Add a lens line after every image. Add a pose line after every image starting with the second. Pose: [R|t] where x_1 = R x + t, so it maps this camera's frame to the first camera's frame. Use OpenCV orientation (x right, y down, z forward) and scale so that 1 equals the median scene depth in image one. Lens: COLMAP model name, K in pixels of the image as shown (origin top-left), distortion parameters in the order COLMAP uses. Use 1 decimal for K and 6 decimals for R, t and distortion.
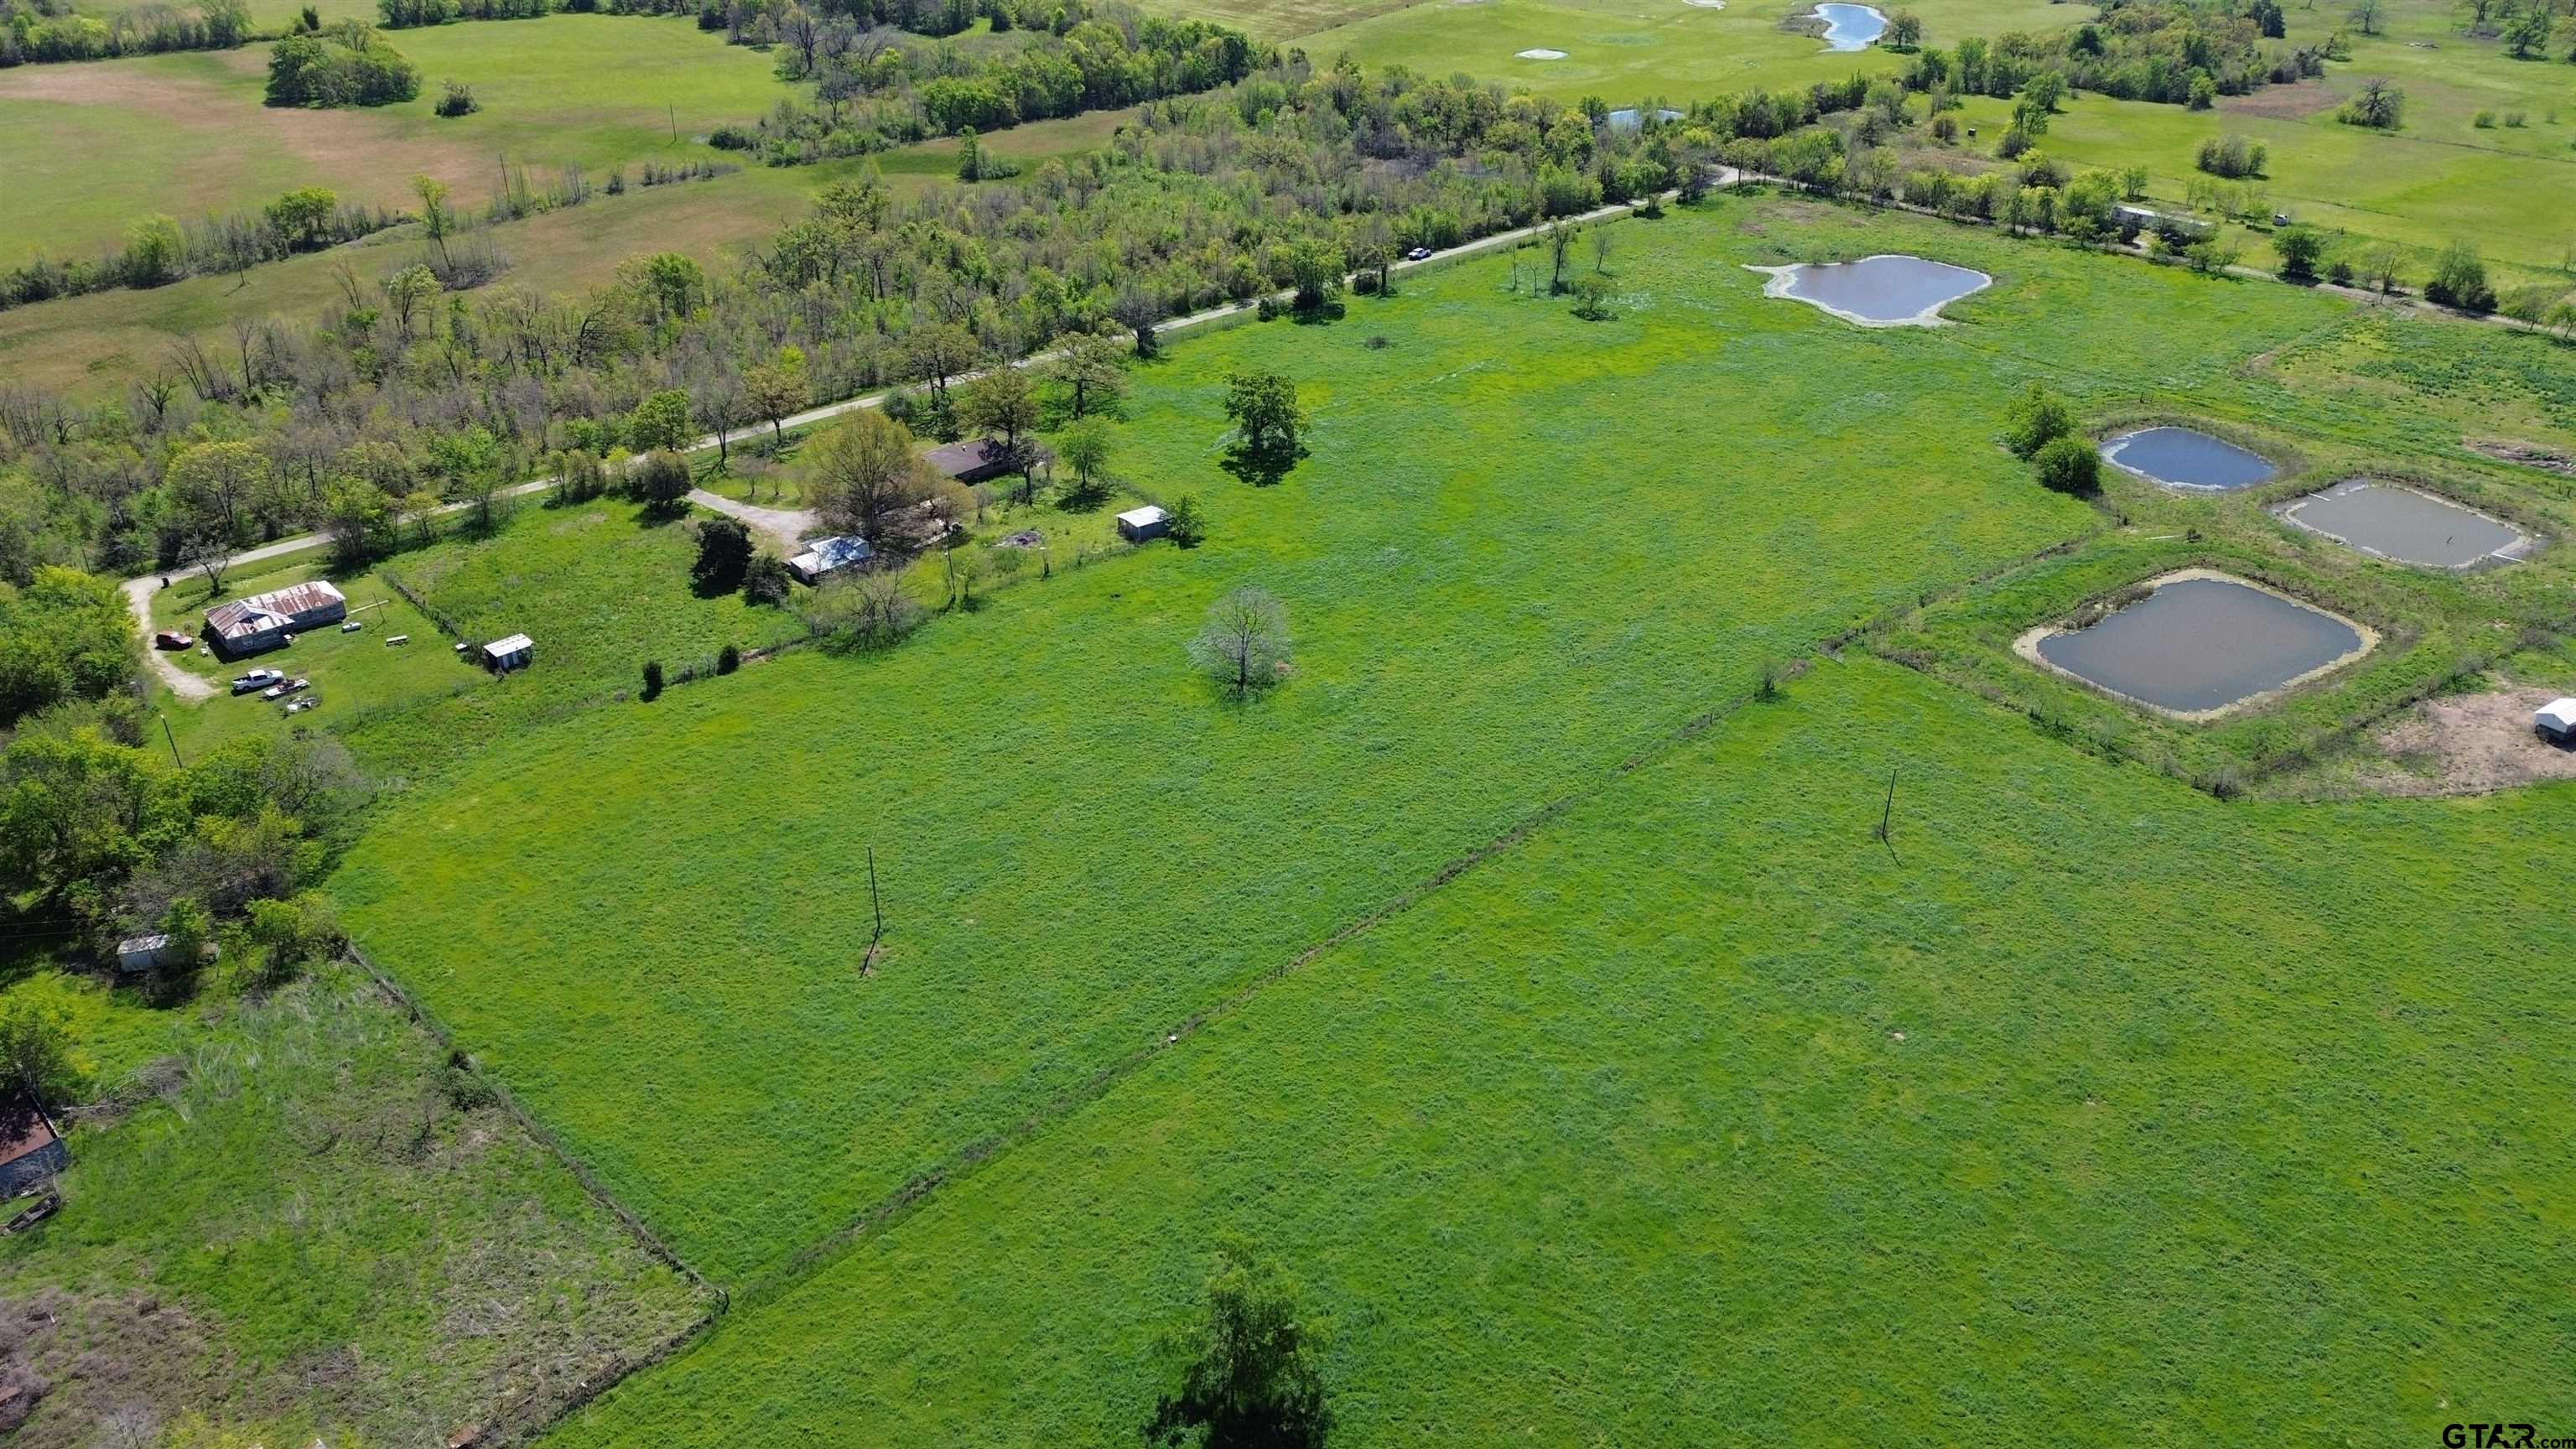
lens RADIAL K [[1820.0, 0, 1288.0], [0, 1820.0, 724.5], [0, 0, 1]] dist [0.063912, -0.055691]
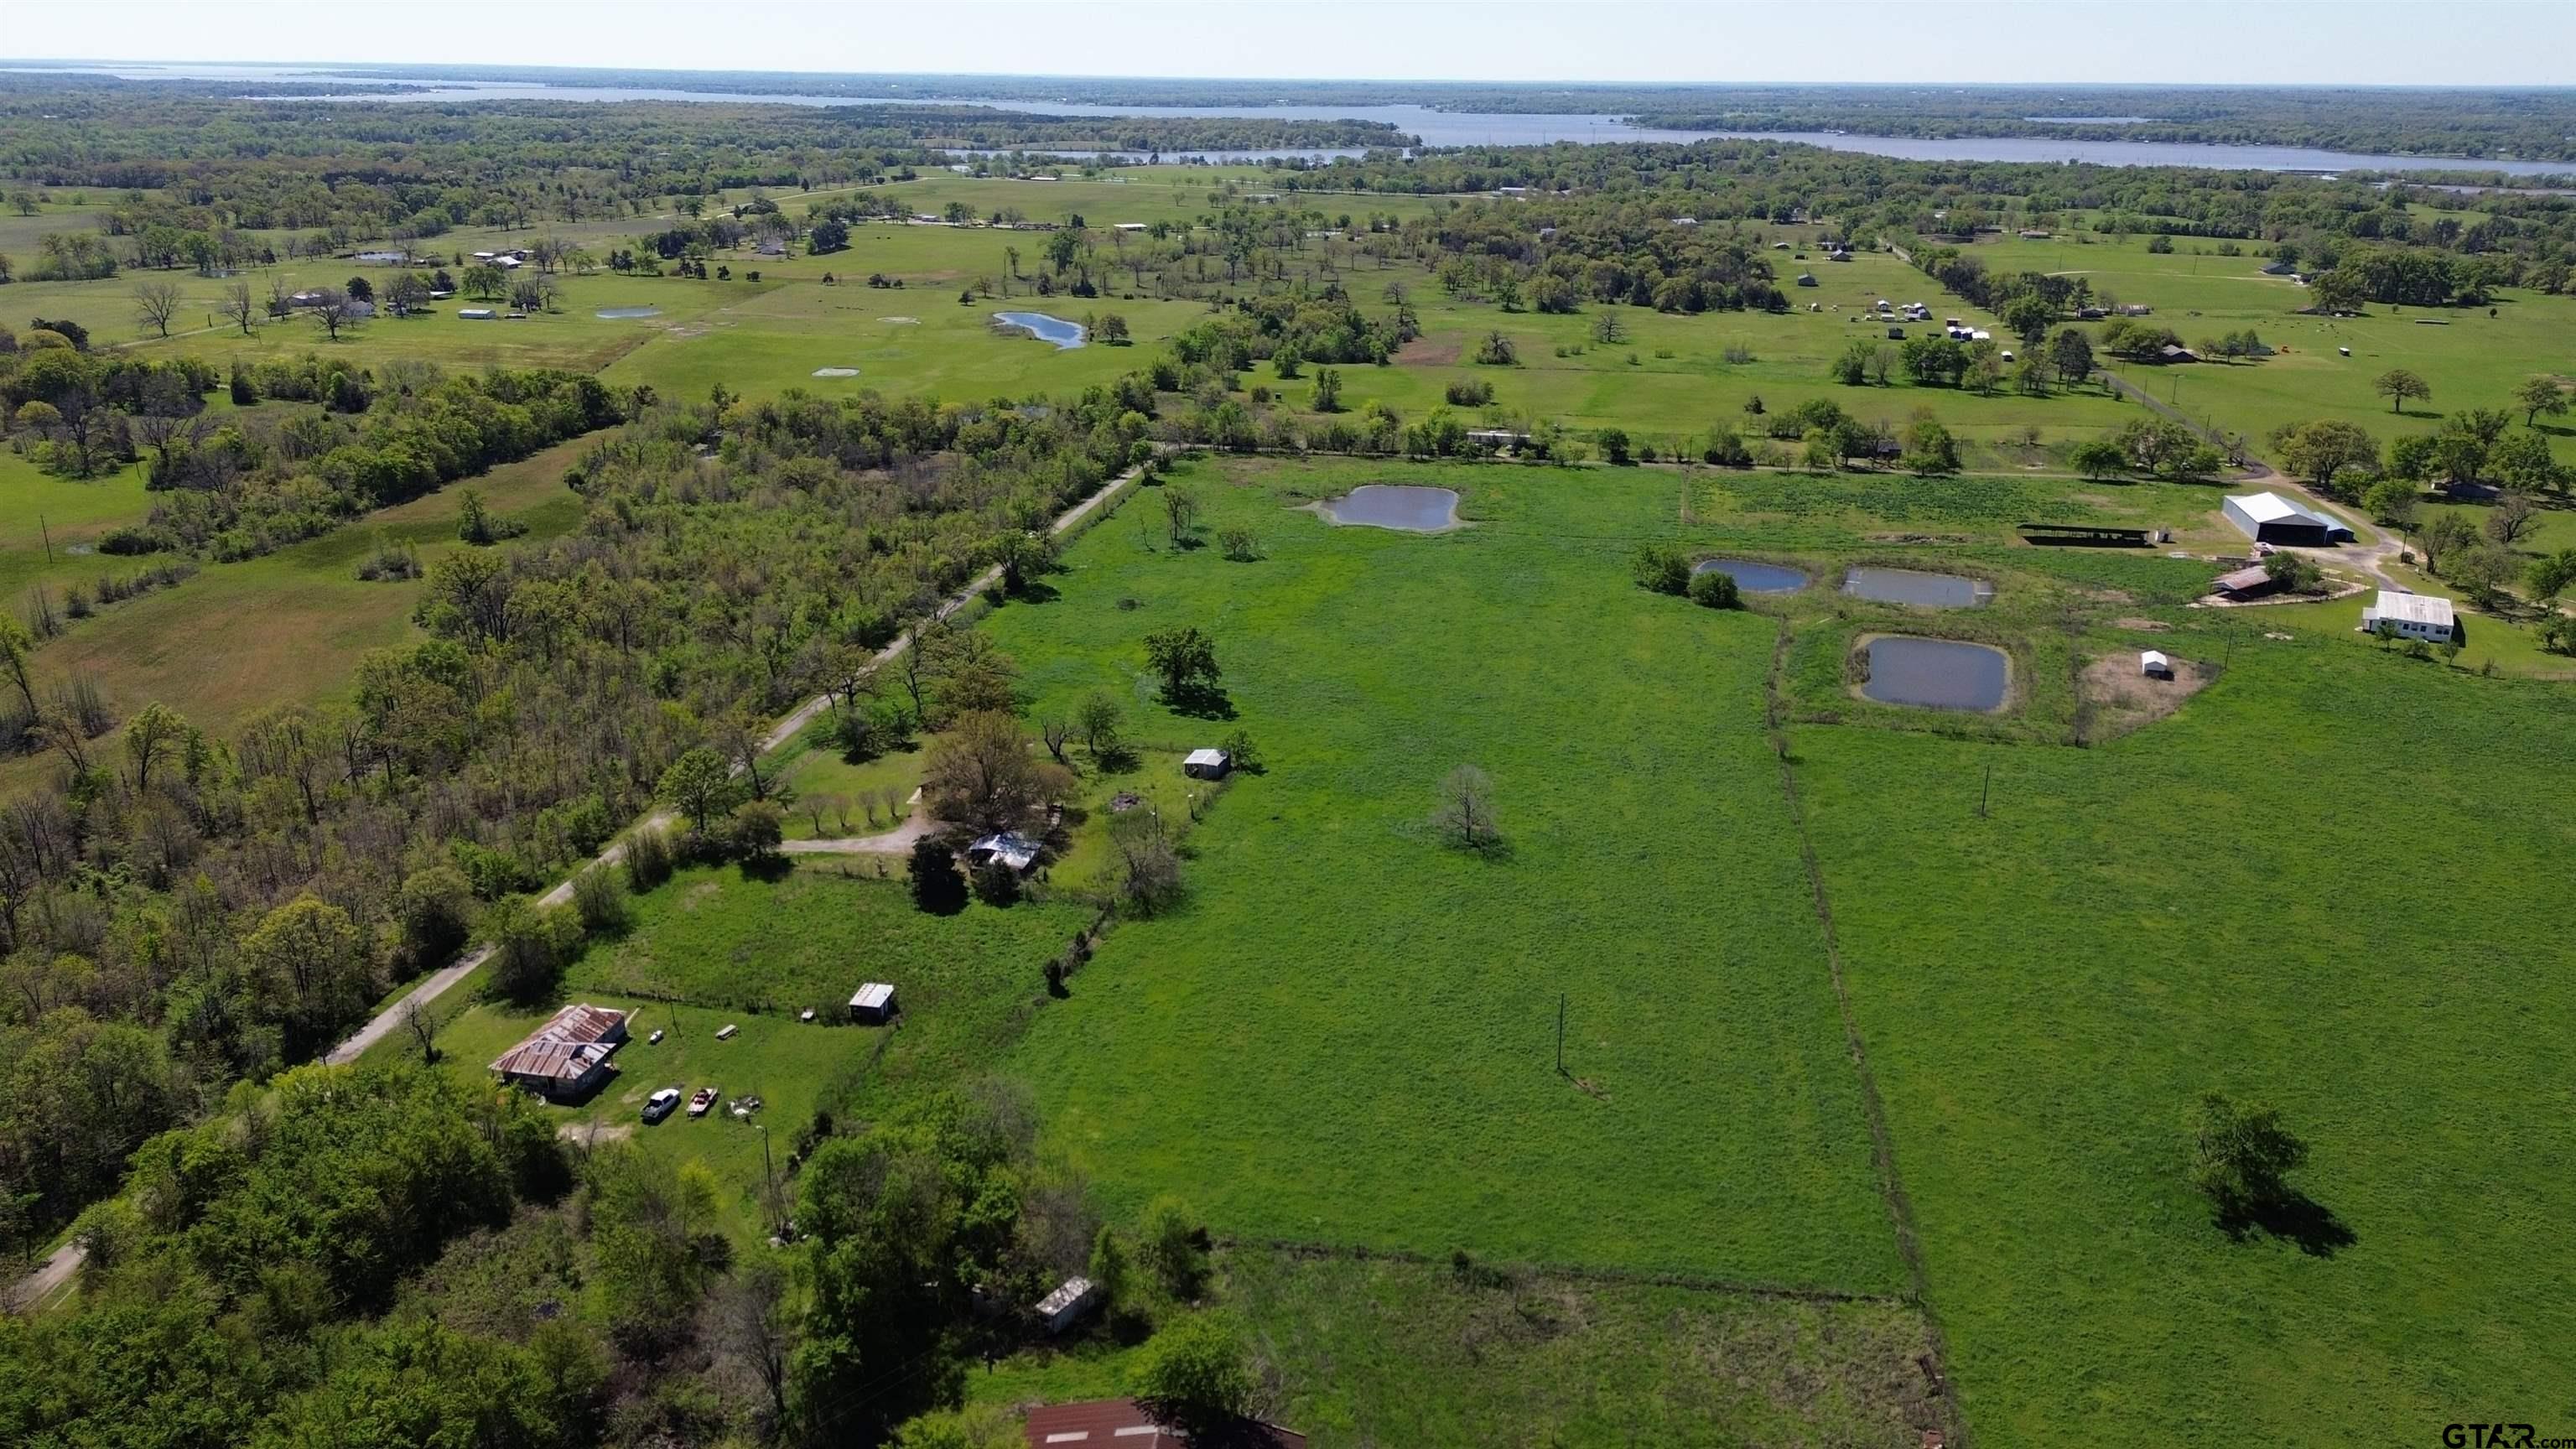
lens RADIAL K [[1814.5, 0, 1288.0], [0, 1814.5, 724.5], [0, 0, 1]] dist [0.070388, -0.063076]
pose [[0.815795, -0.201421, 0.542133, -0.614531], [0.285288, 0.955560, -0.074274, -0.038216], [-0.503080, 0.215256, 0.837004, 0.056580]]
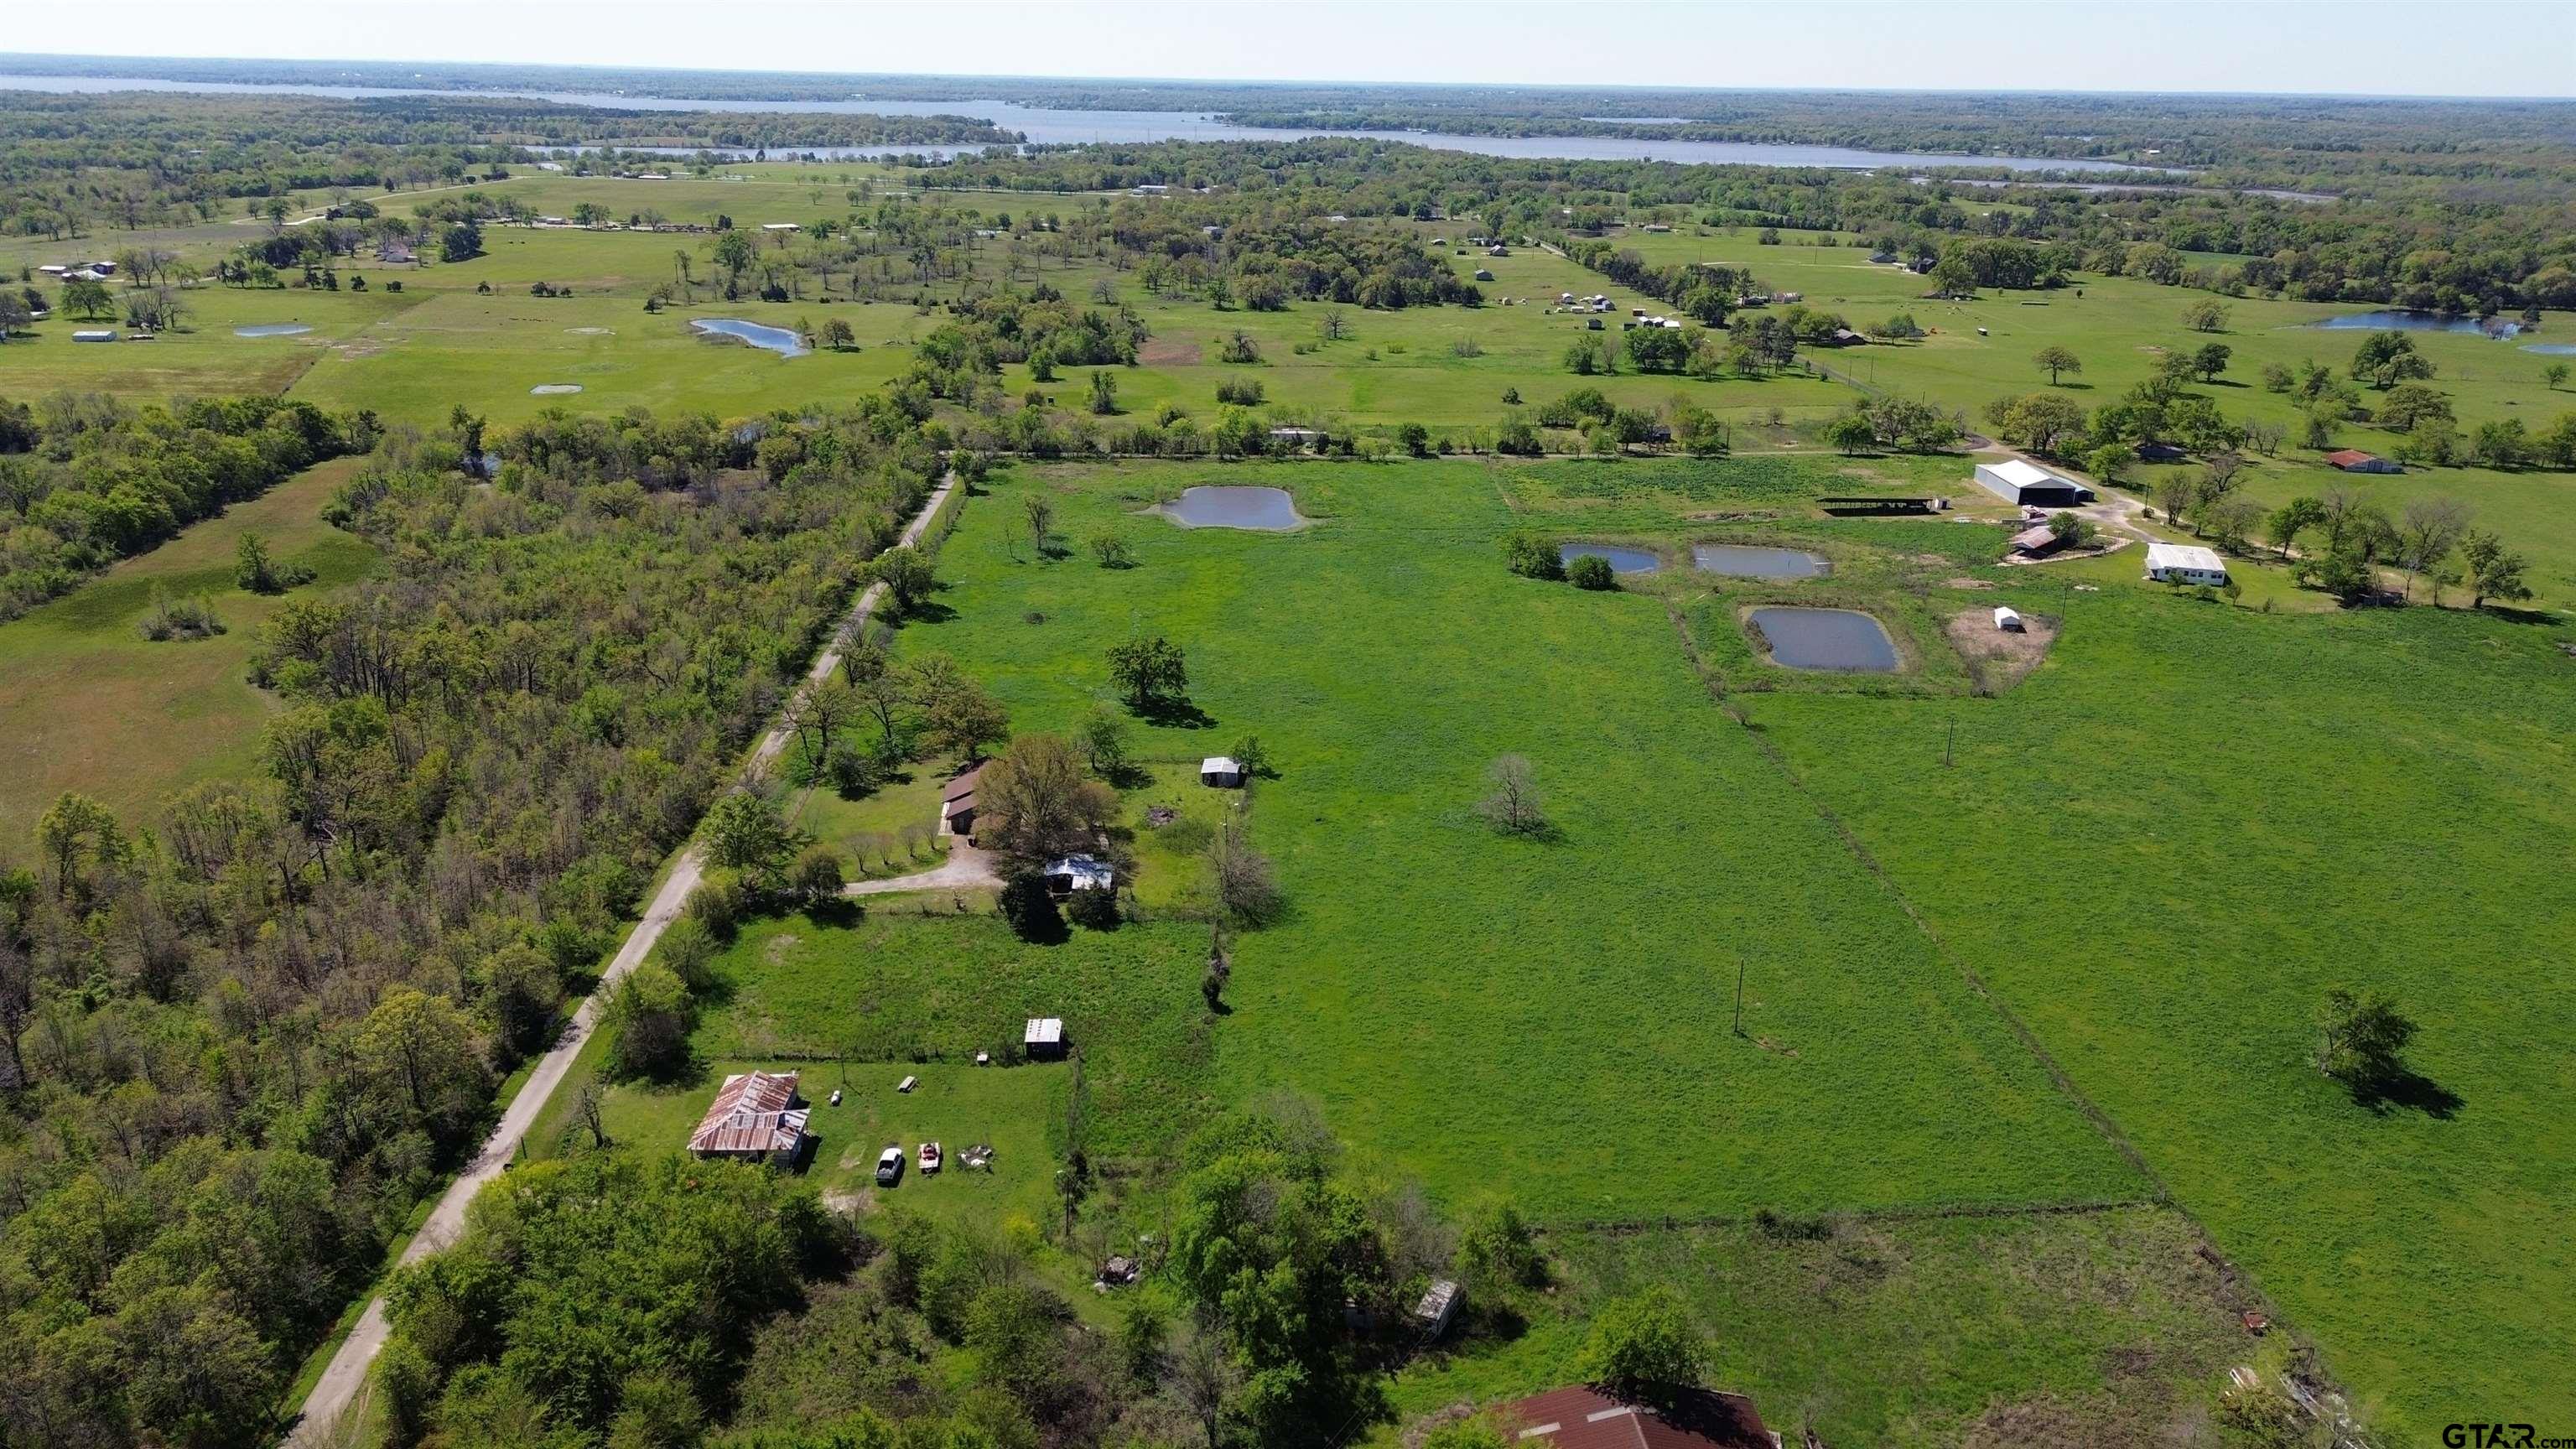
lens RADIAL K [[1820.0, 0, 1288.0], [0, 1820.0, 724.5], [0, 0, 1]] dist [0.063912, -0.055691]
pose [[0.665886, -0.254499, 0.701303, -0.796167], [0.360296, 0.932831, -0.003581, -0.117474], [-0.653286, 0.255061, 0.712855, 0.185450]]
